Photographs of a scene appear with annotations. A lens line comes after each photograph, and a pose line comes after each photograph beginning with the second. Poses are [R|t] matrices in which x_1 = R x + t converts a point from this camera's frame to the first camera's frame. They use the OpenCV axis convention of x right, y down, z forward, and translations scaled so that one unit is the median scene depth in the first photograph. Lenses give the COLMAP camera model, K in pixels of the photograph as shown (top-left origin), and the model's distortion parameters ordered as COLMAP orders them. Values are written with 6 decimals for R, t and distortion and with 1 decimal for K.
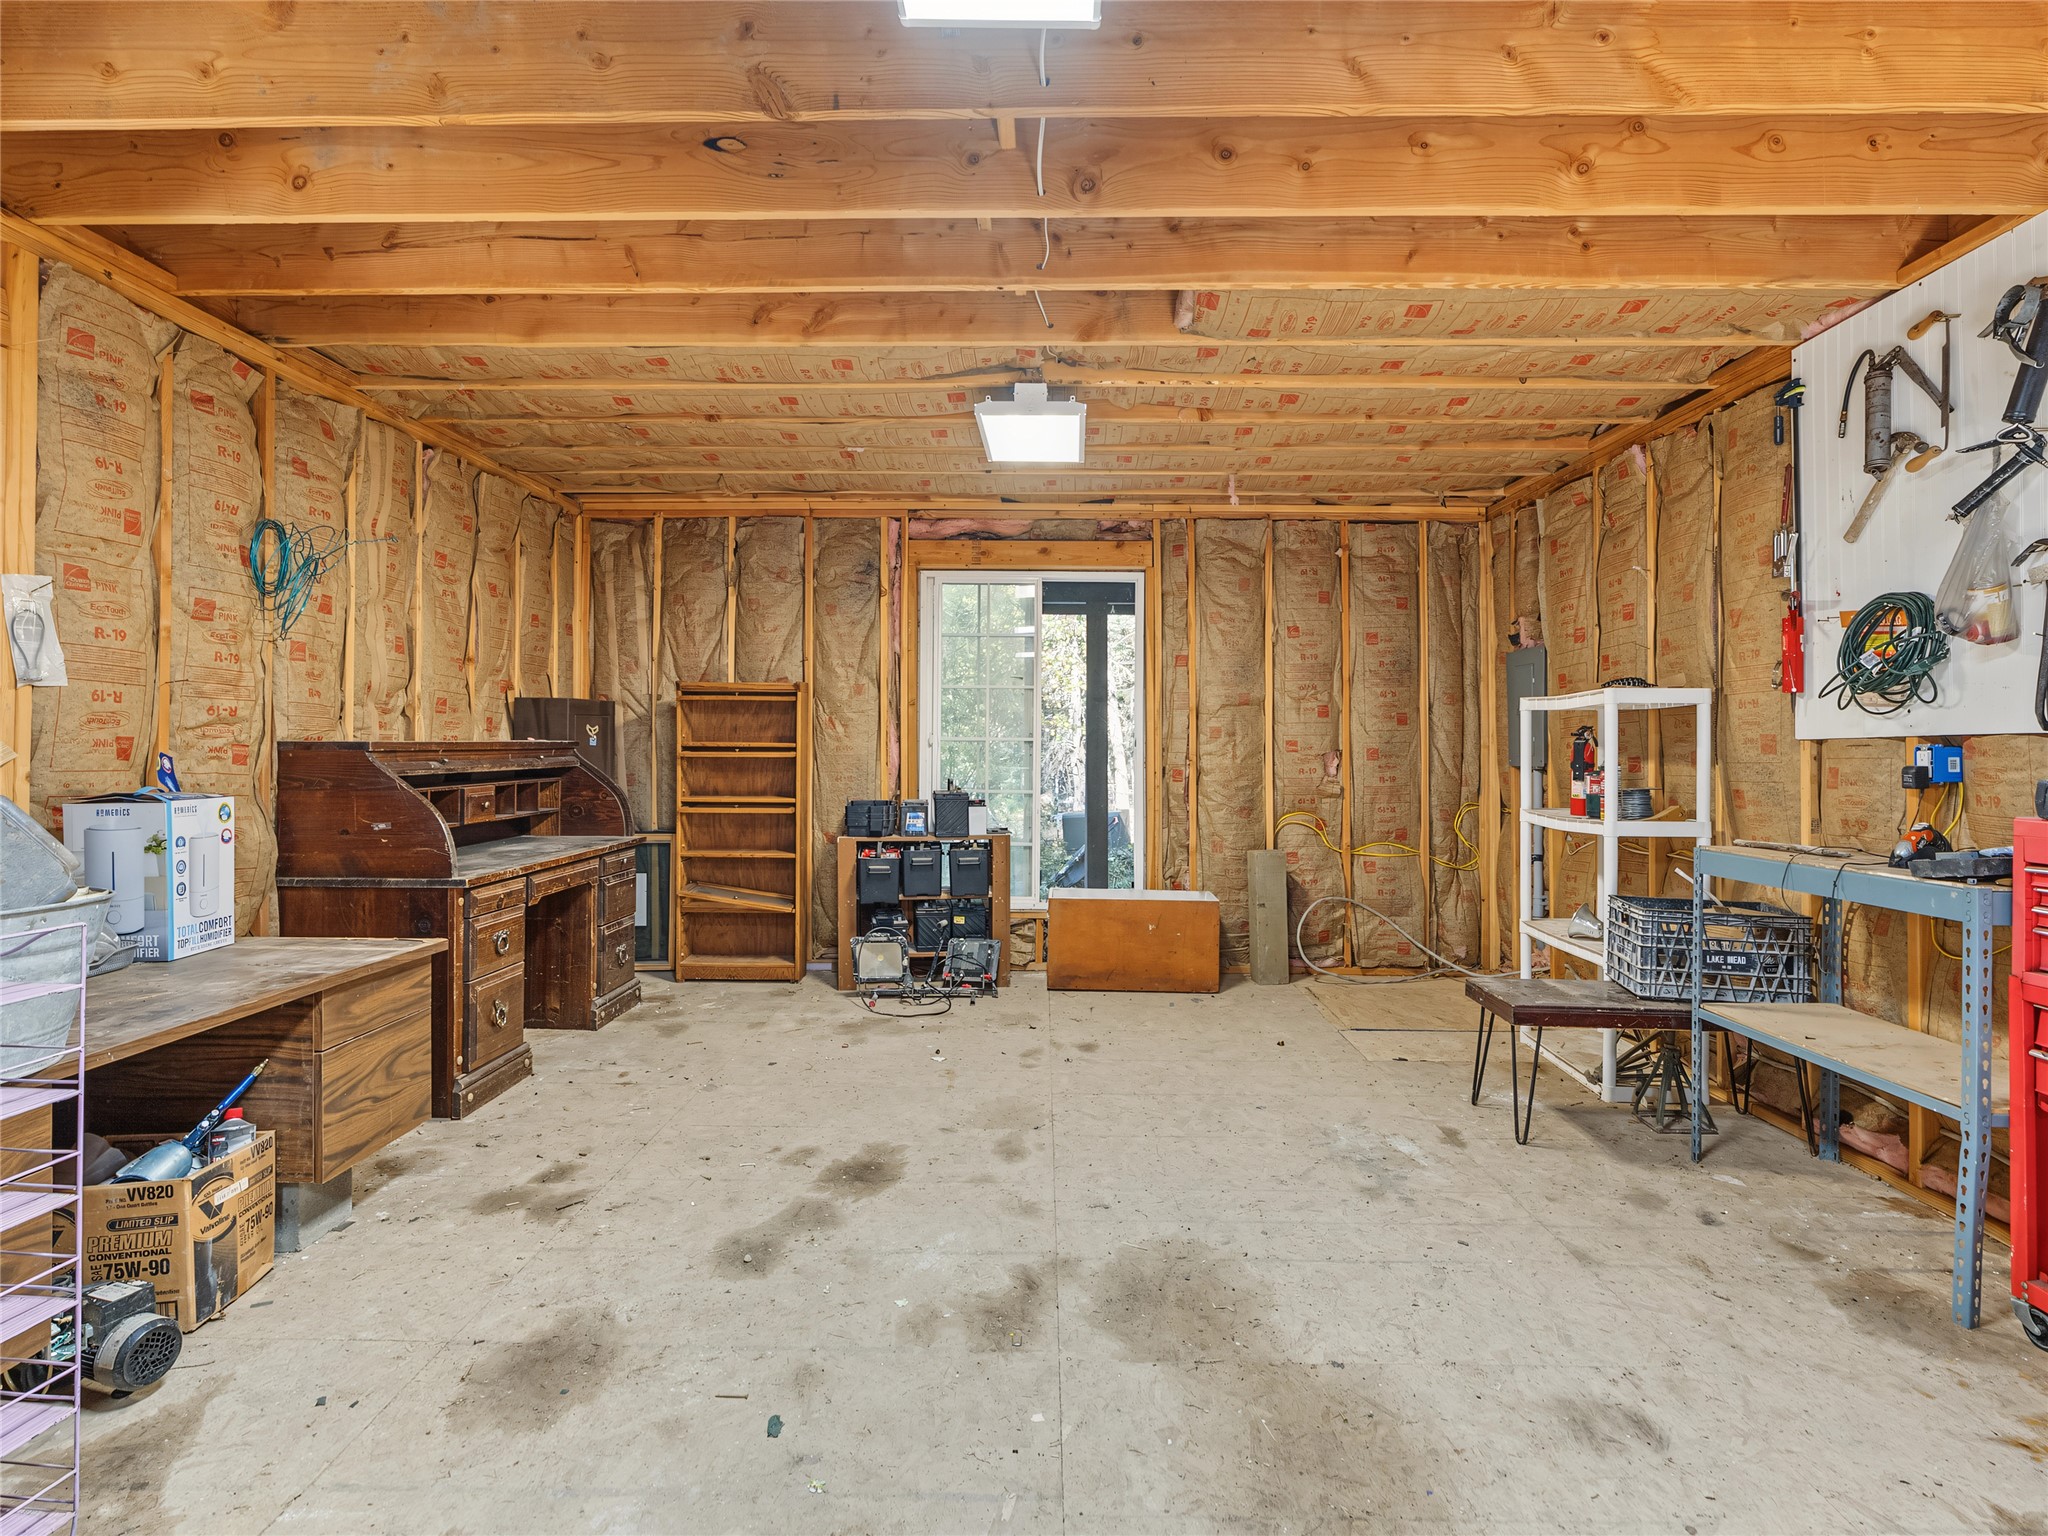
lens RADIAL K [[1048.4, 0, 1022.3], [0, 1048.4, 755.5], [0, 0, 1]] dist [-0.012678, 0.005584]
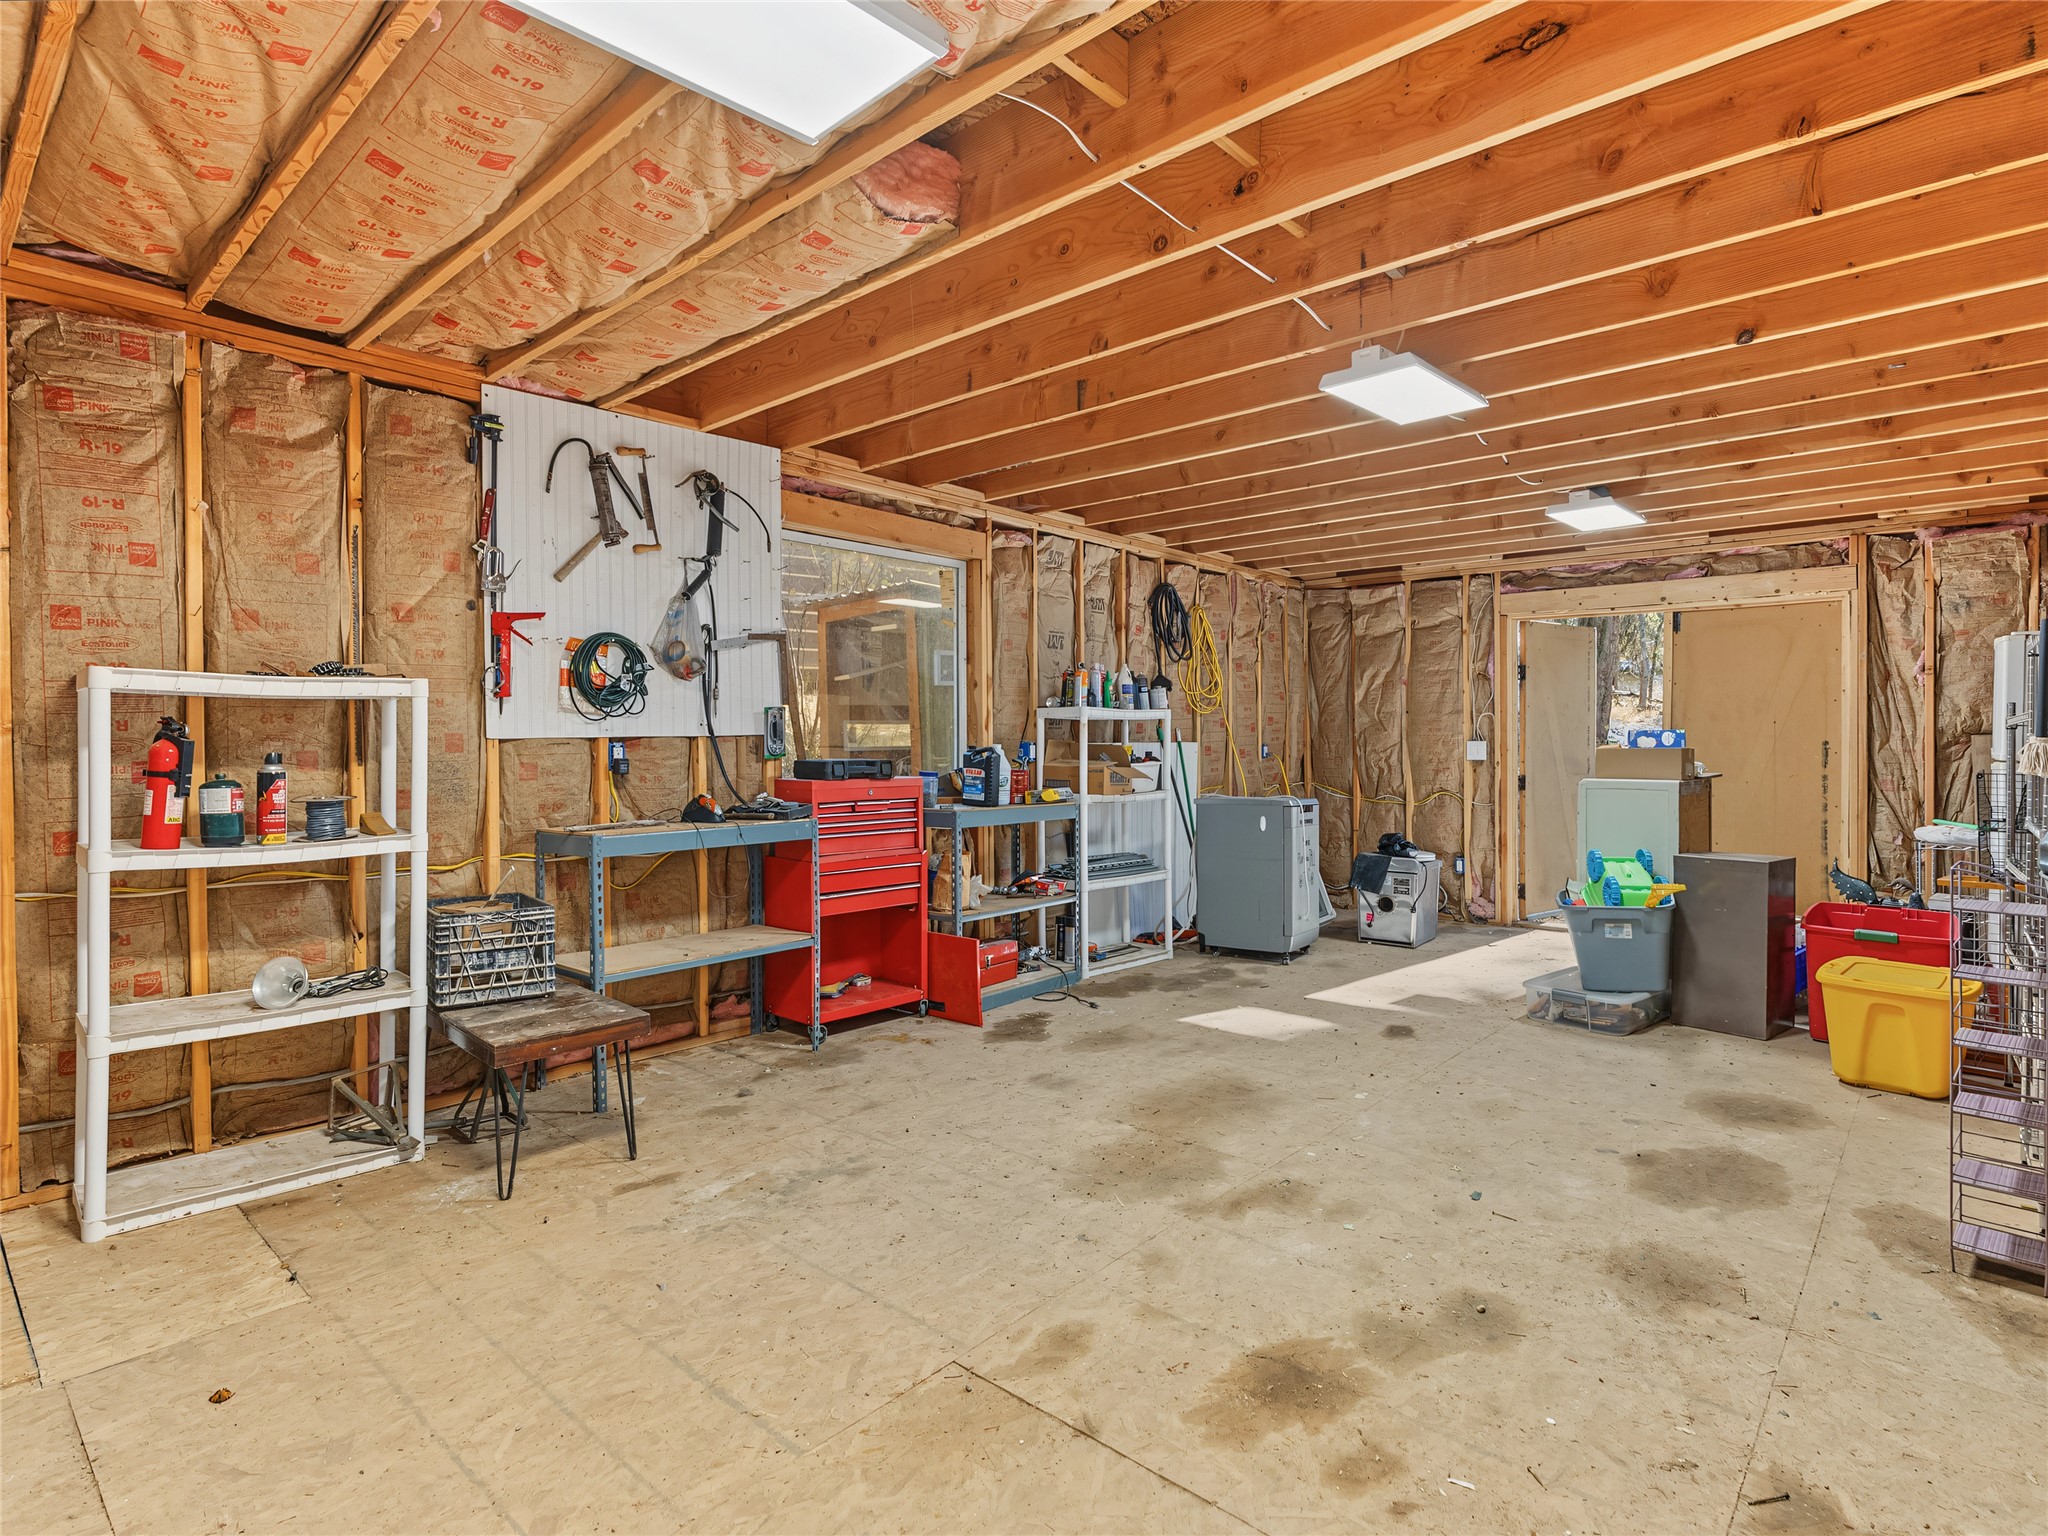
lens RADIAL K [[1048.4, 0, 1021.8], [0, 1048.4, 749.7], [0, 0, 1]] dist [-0.012678, 0.005584]
pose [[-0.750695, -0.010845, 0.660560, -0.496686], [0.001303, 0.999839, 0.017896, -0.027128], [-0.660648, 0.014295, -0.750560, 1.726788]]
